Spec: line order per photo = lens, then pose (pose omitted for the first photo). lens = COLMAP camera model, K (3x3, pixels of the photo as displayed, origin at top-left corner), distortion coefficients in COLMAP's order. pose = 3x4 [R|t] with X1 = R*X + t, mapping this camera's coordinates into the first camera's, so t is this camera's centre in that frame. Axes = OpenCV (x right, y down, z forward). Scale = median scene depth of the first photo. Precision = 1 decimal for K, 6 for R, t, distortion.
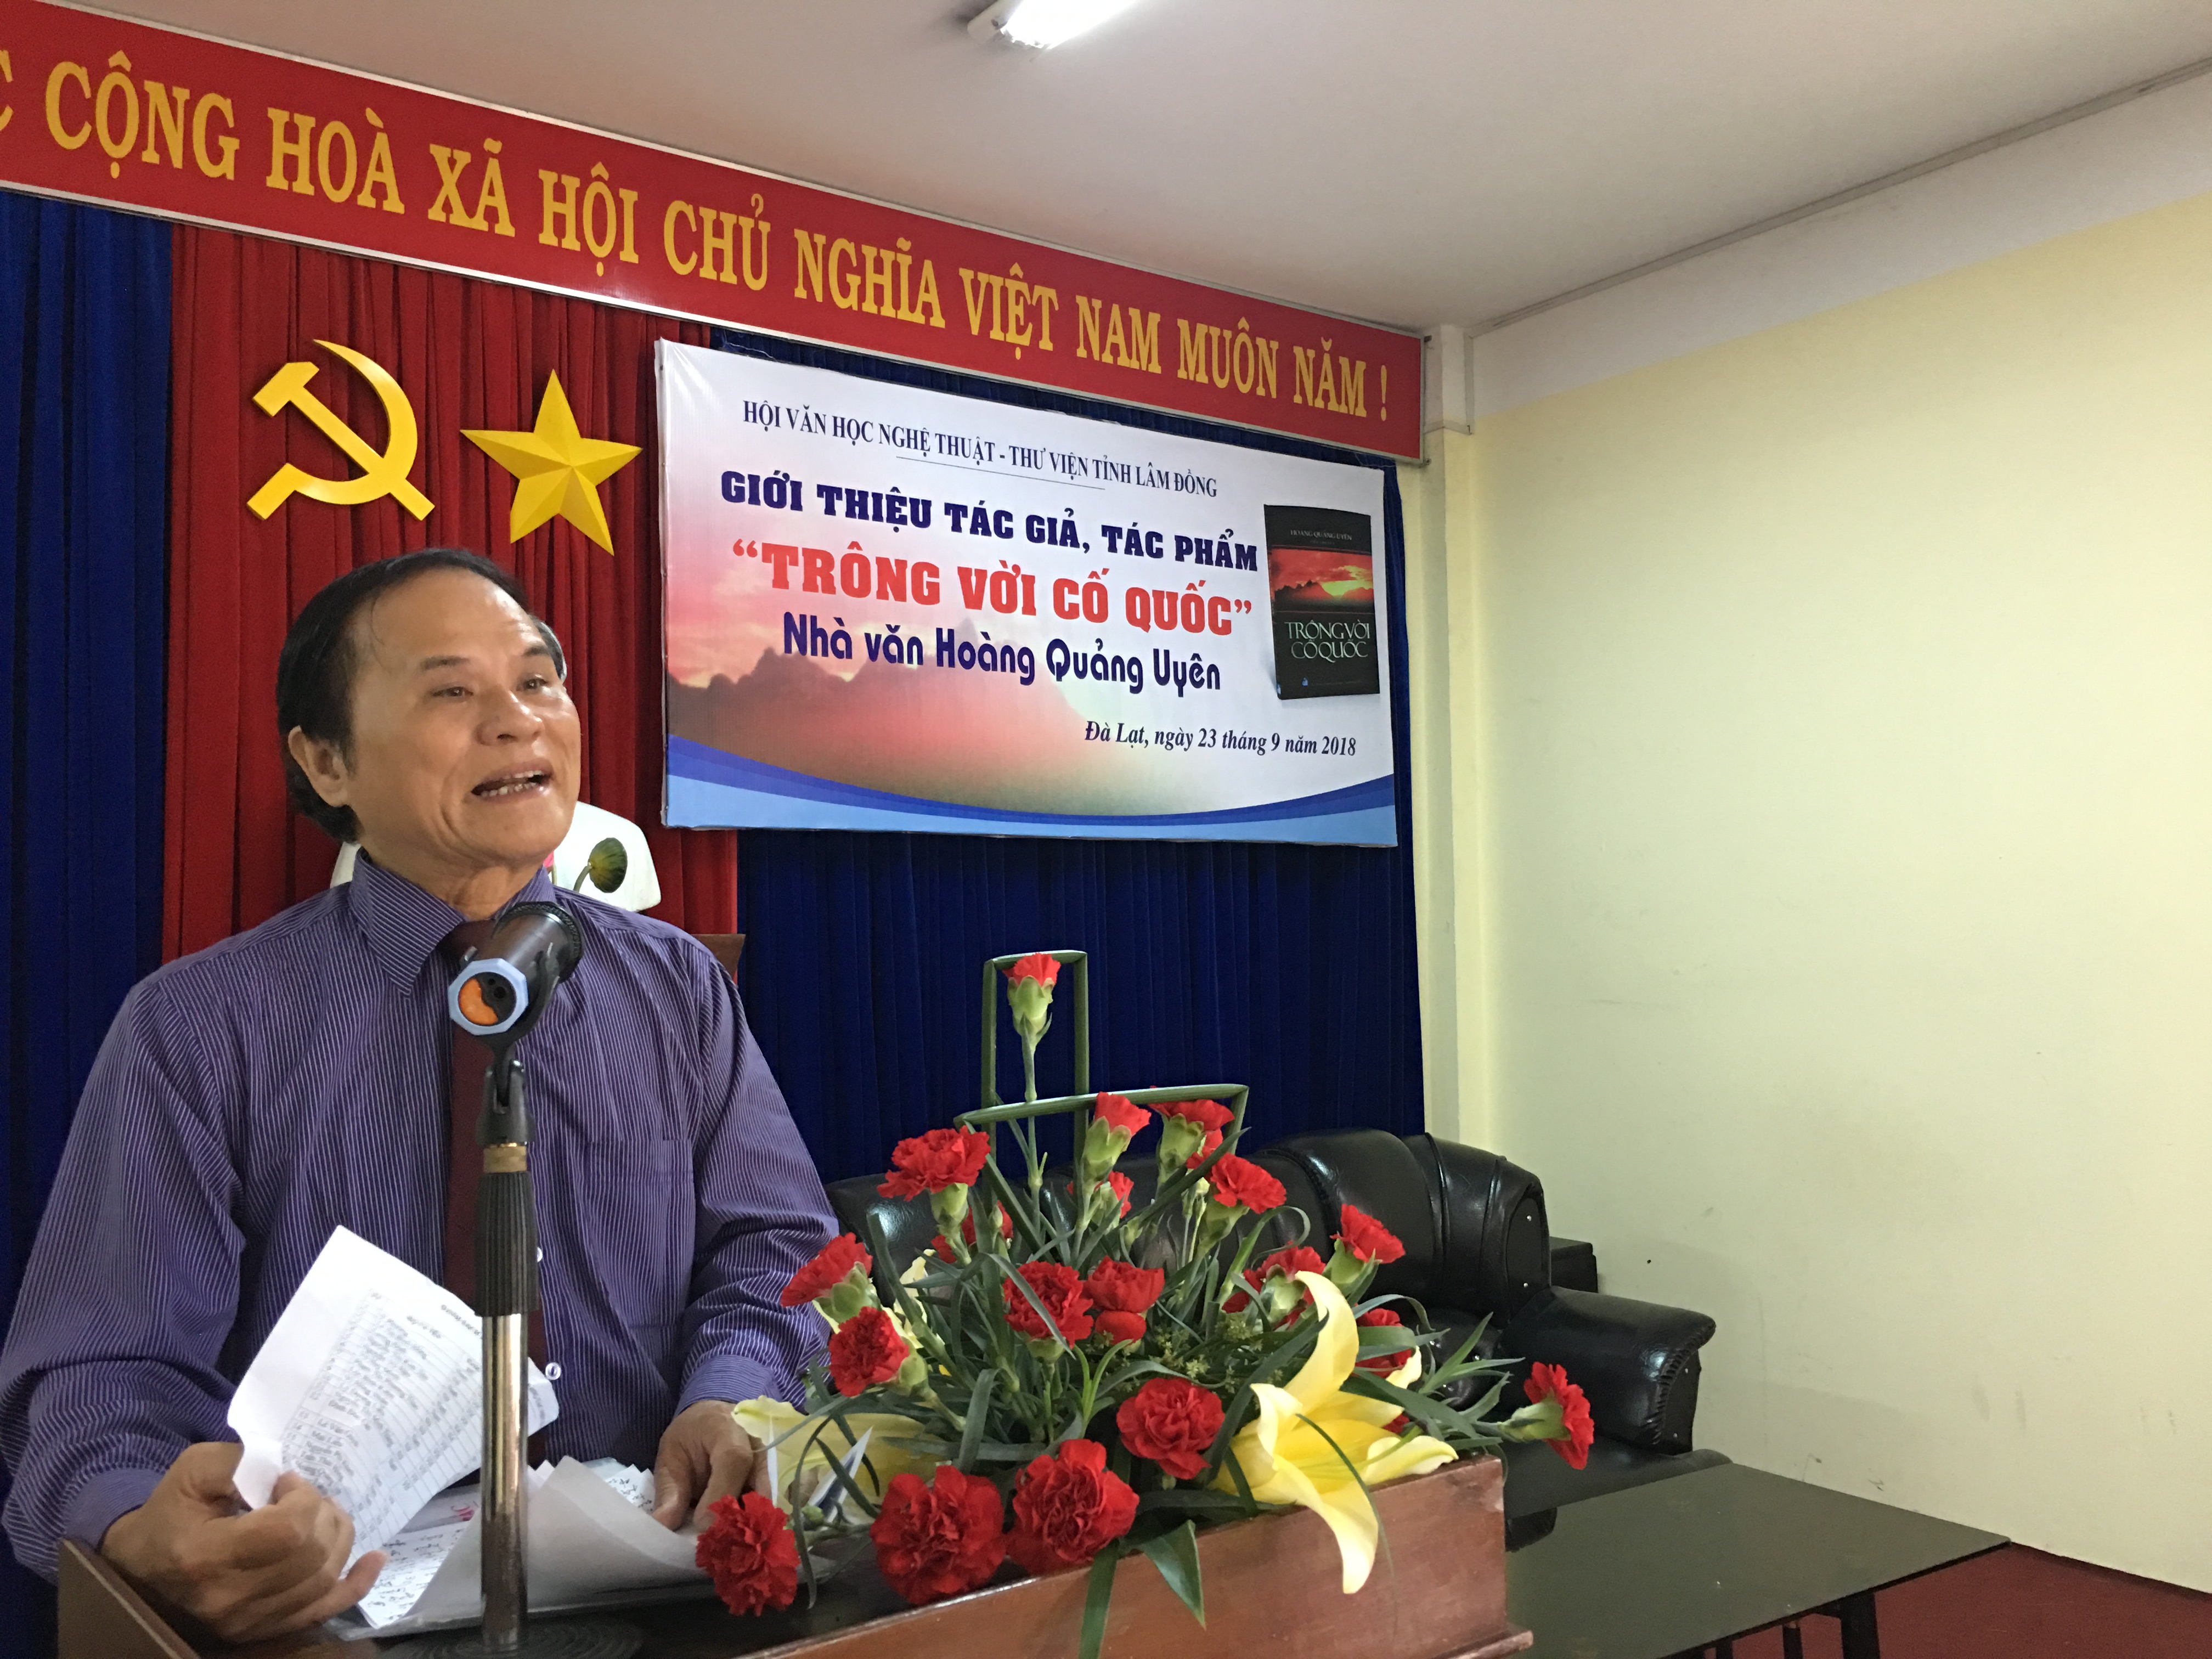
lens RADIAL K [[1996.0, 0, 1197.3], [0, 1996.0, 808.5], [0, 0, 1]] dist [0.071698, -0.130196]
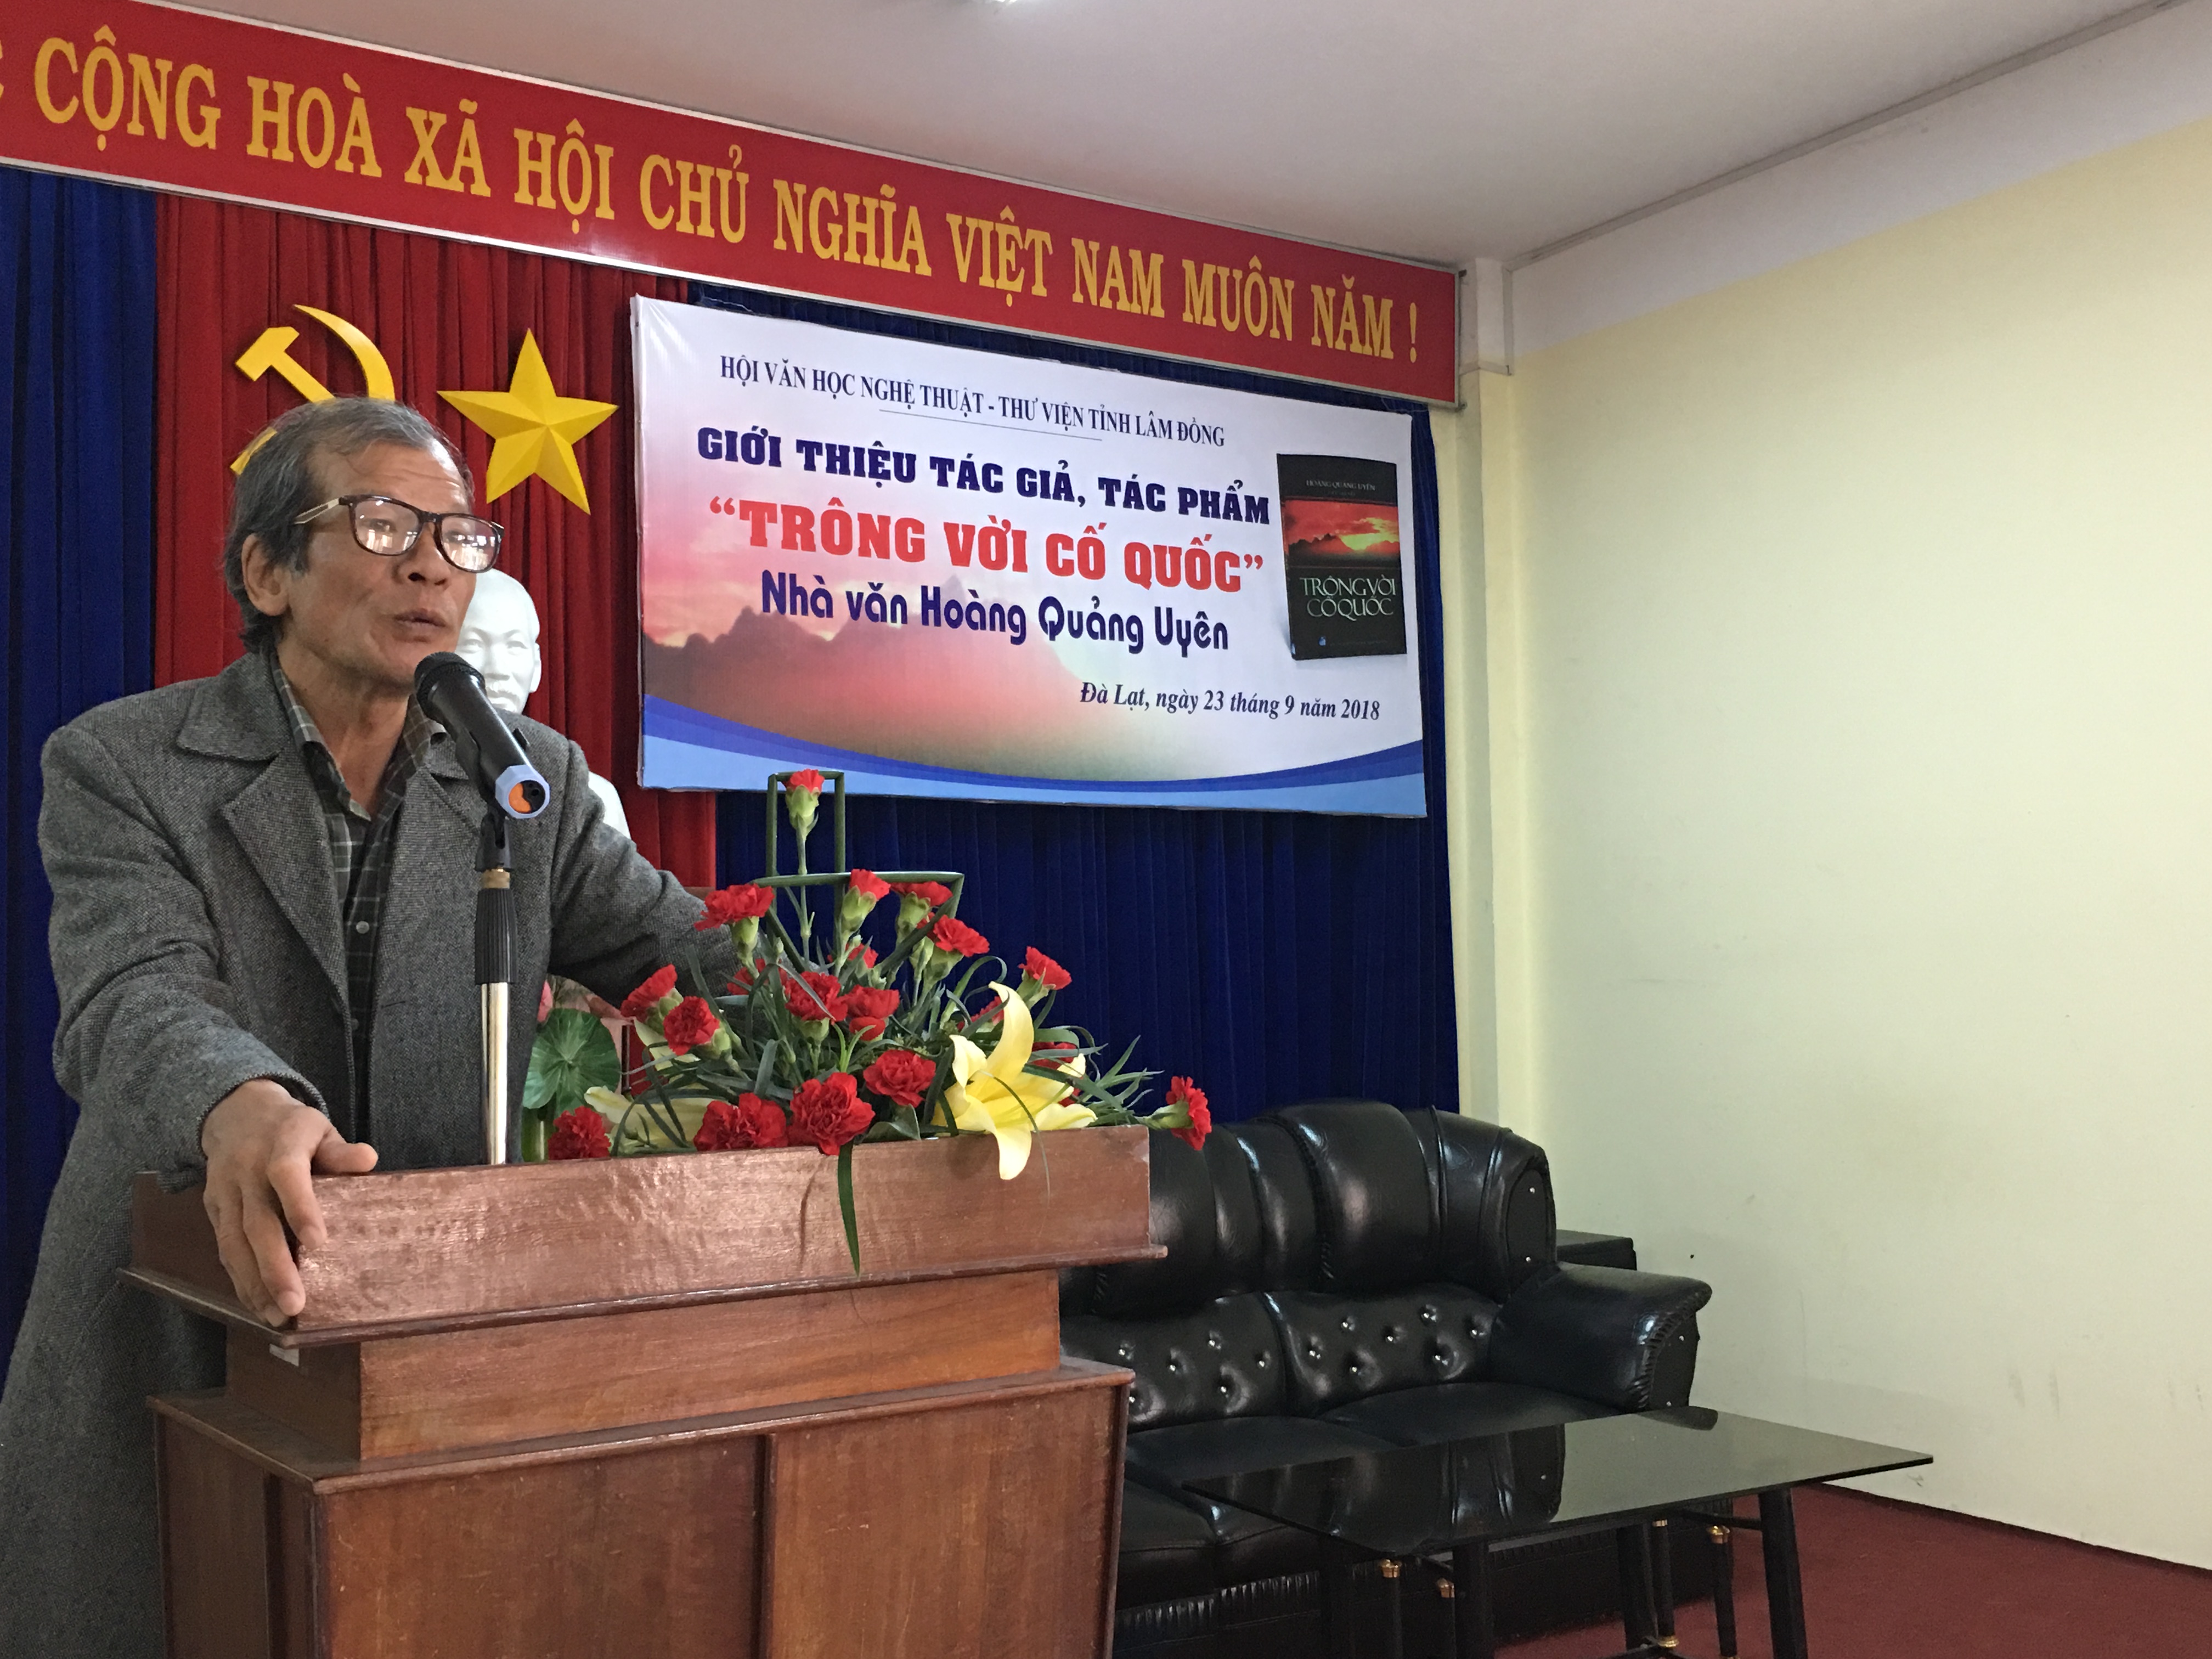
lens RADIAL K [[2407.2, 0, 1203.2], [0, 2407.2, 830.7], [0, 0, 1]] dist [0.006750, 0.000000]
pose [[0.998270, -0.006778, -0.058404, 0.074858], [0.006757, 0.999977, -0.000566, 0.030647], [0.058406, 0.000170, 0.998293, -0.157828]]
